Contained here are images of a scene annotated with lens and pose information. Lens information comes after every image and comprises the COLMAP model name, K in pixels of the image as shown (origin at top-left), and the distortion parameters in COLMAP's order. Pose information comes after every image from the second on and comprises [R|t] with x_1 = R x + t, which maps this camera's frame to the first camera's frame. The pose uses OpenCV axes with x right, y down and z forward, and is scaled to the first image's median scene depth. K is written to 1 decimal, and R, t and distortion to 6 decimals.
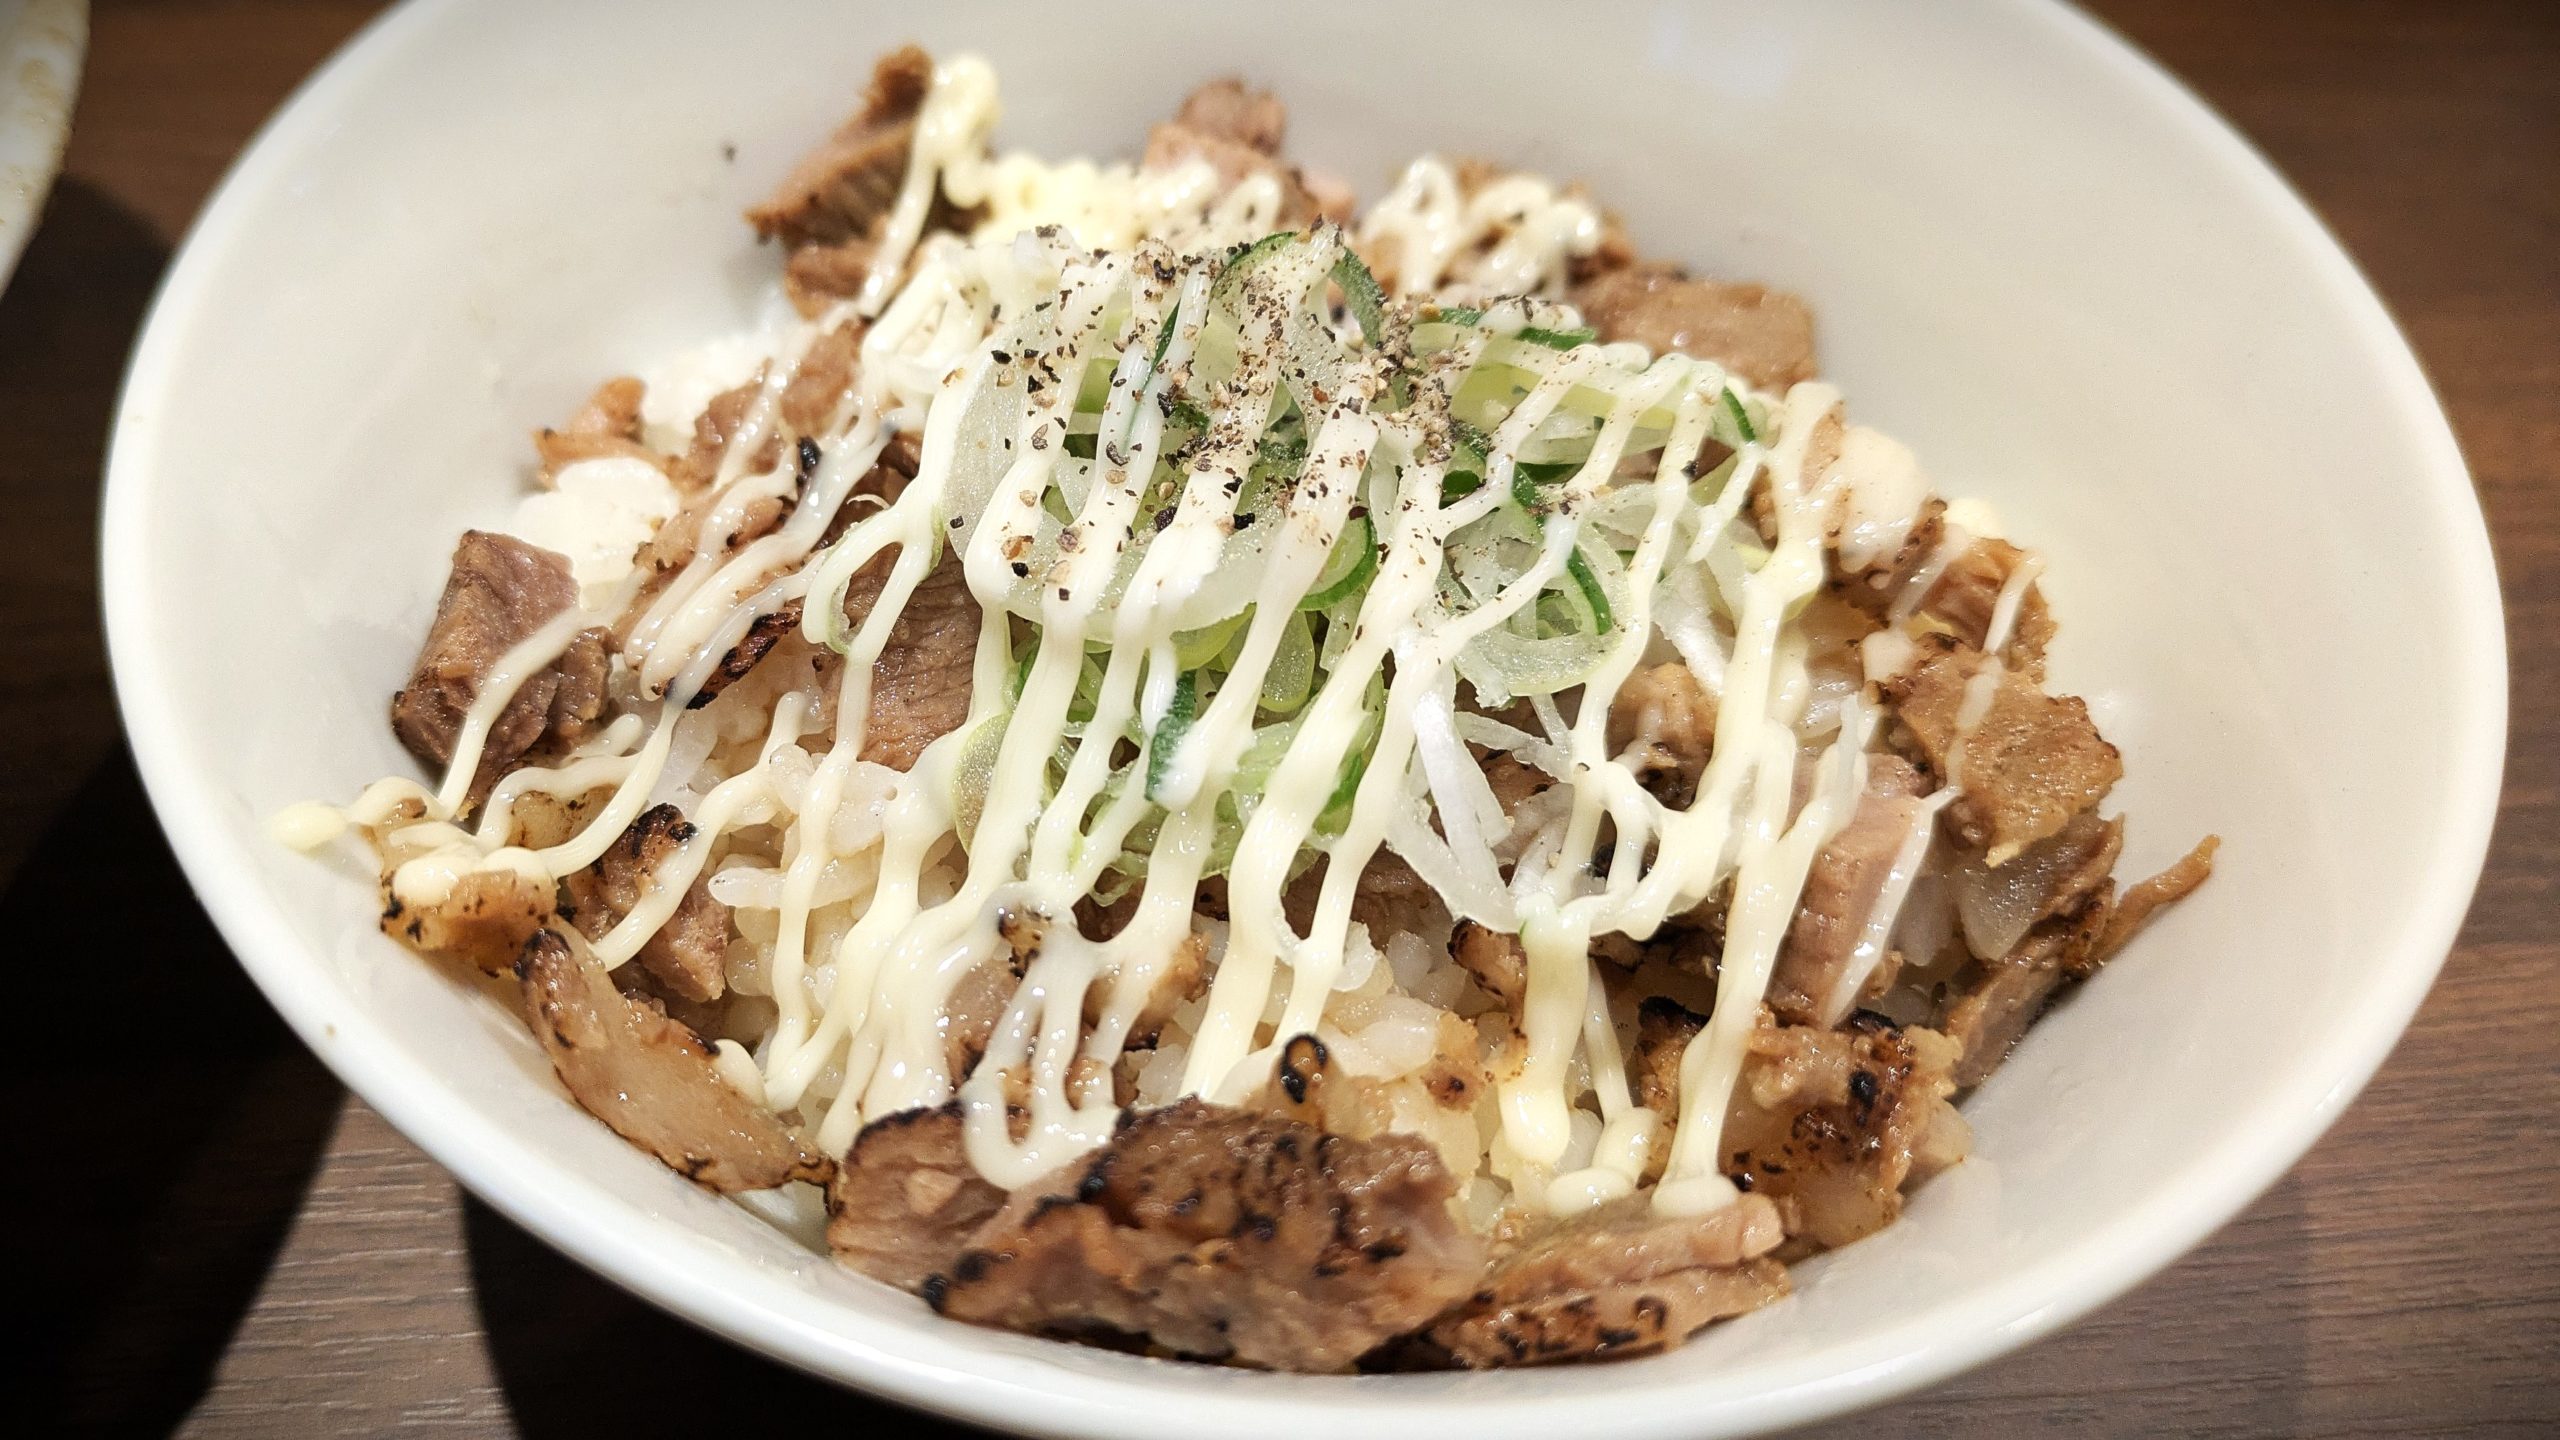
lens RADIAL K [[1938.5, 0, 1208.3], [0, 1938.5, 720.0], [0, 0, 1]] dist [0.004538, -0.003936]
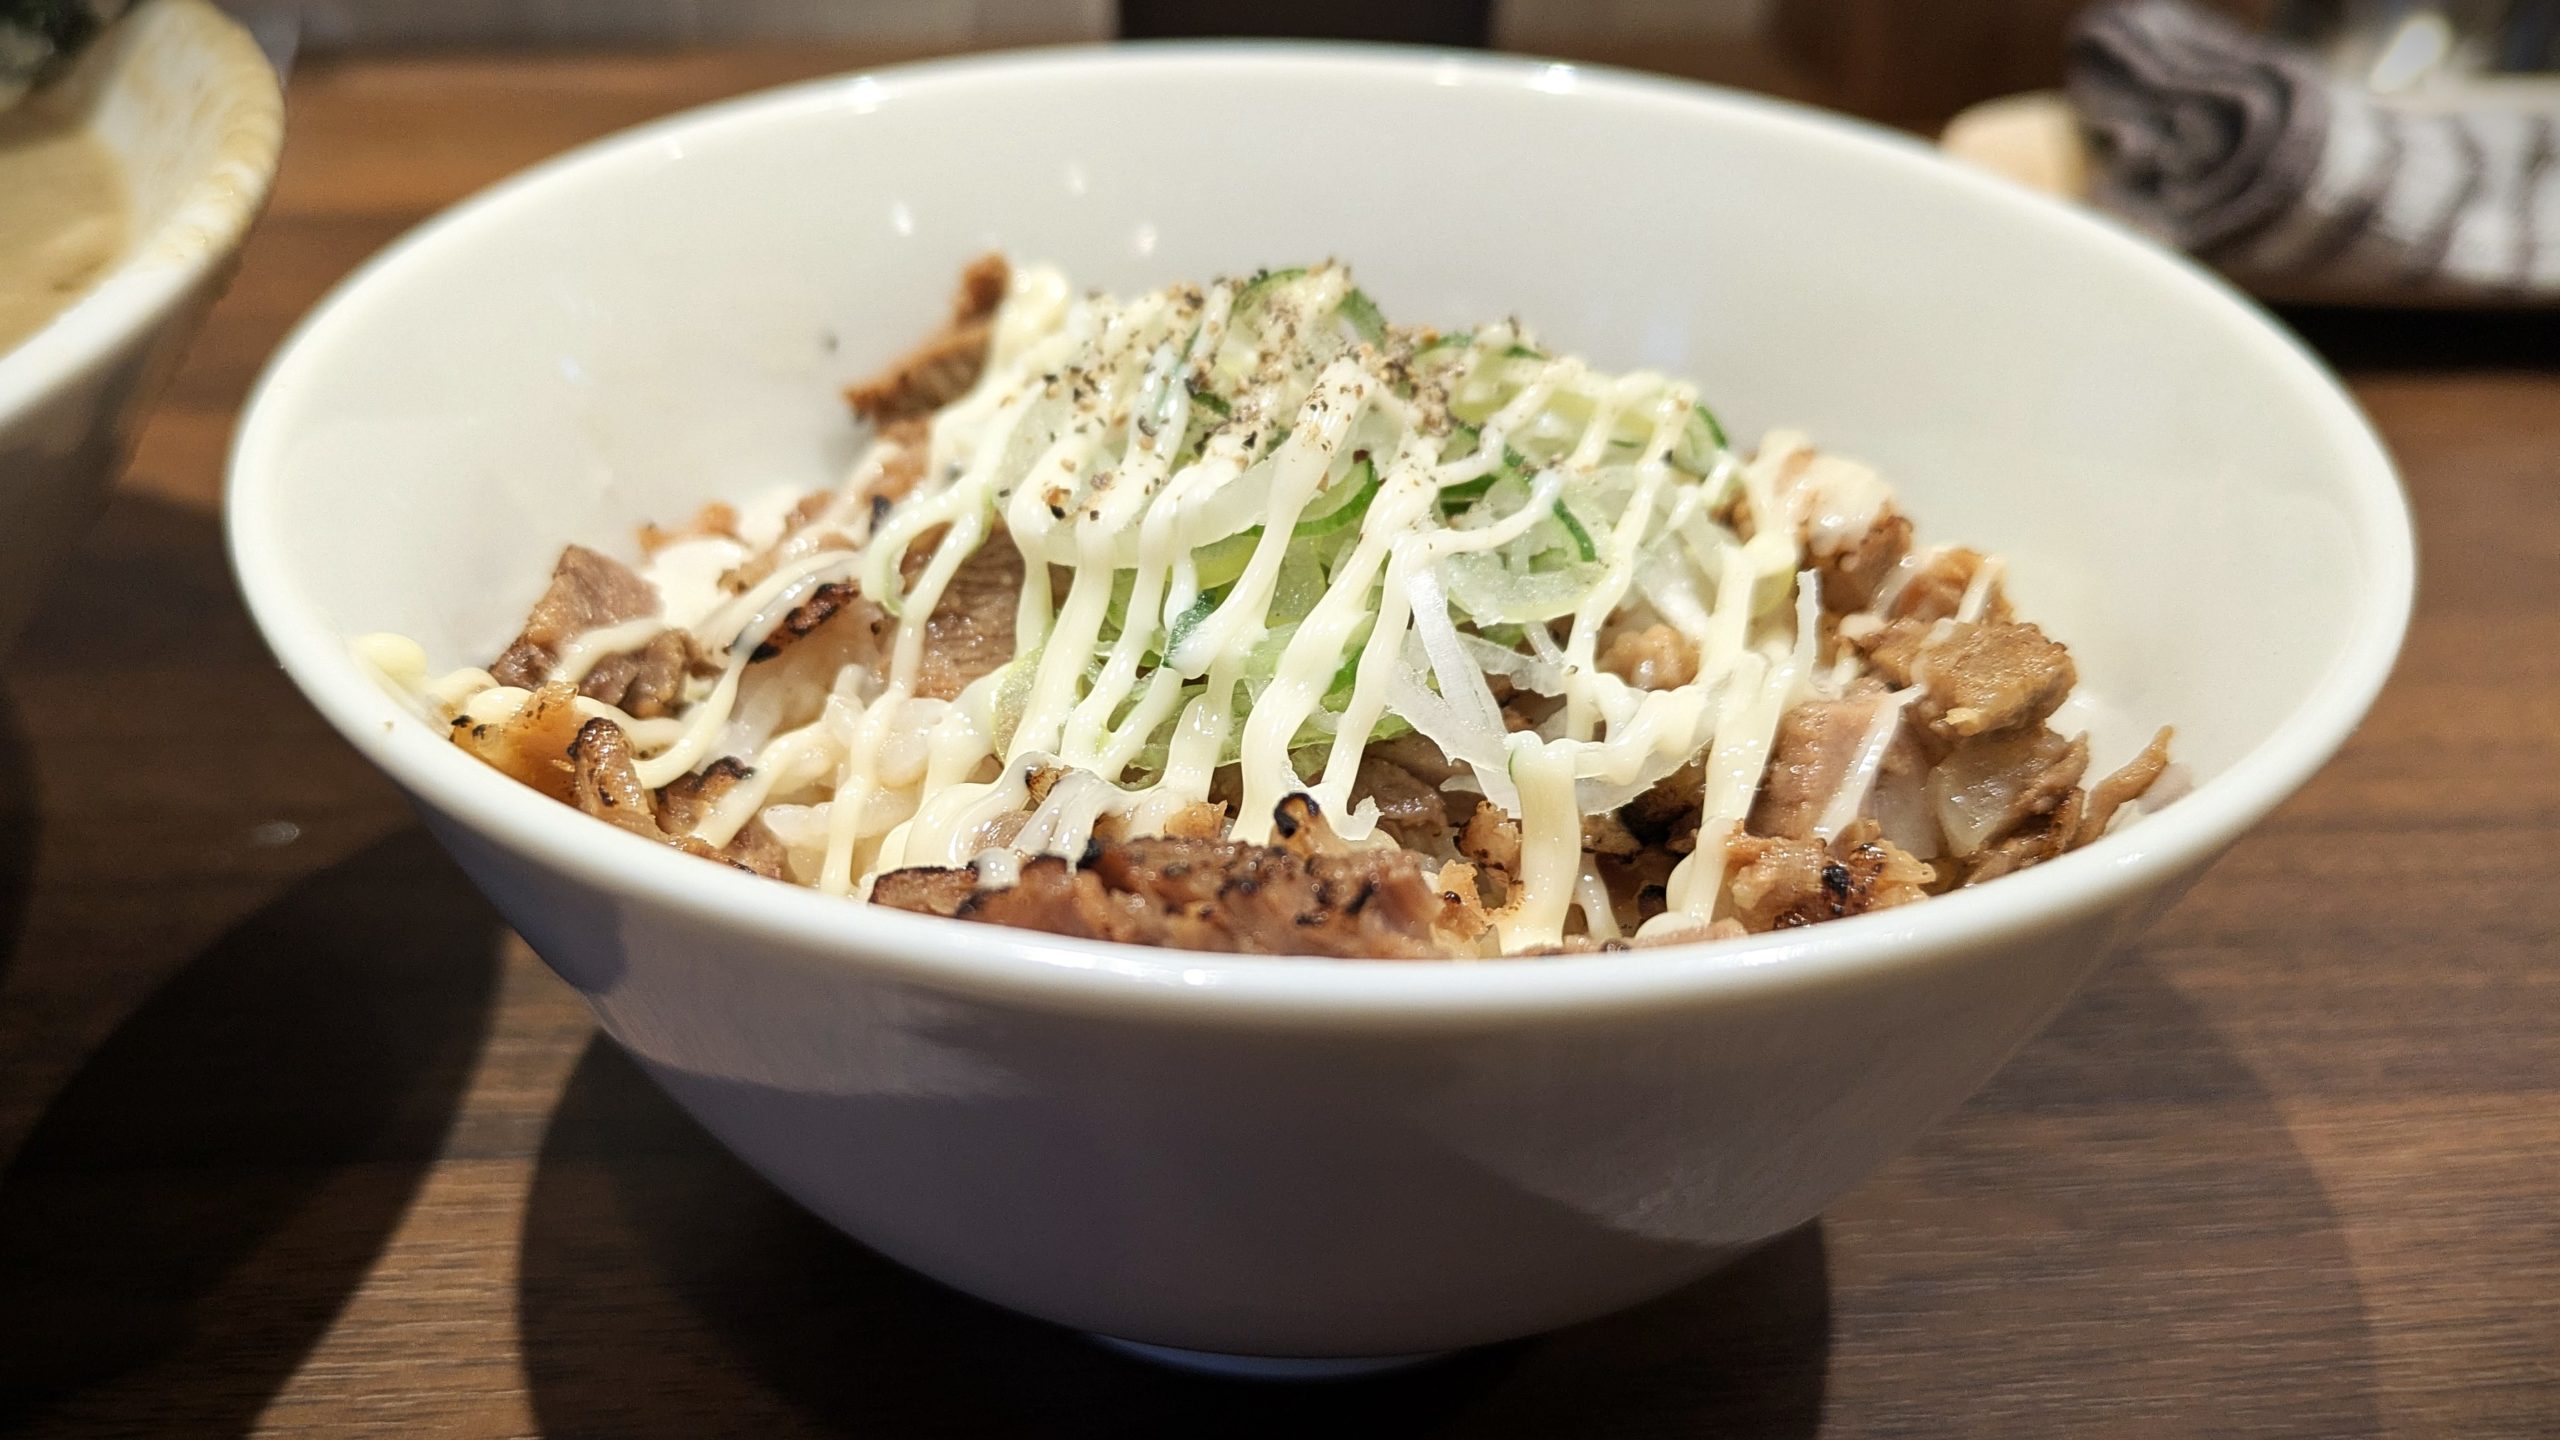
lens RADIAL K [[1853.4, 0, 1280.0], [0, 1853.4, 720.0], [0, 0, 1]] dist [0.005451, 0.005403]
pose [[0.999841, -0.013378, -0.011790, 0.039334], [0.010423, 0.974914, -0.222339, 0.263647], [0.014468, 0.222181, 0.974898, -0.004559]]
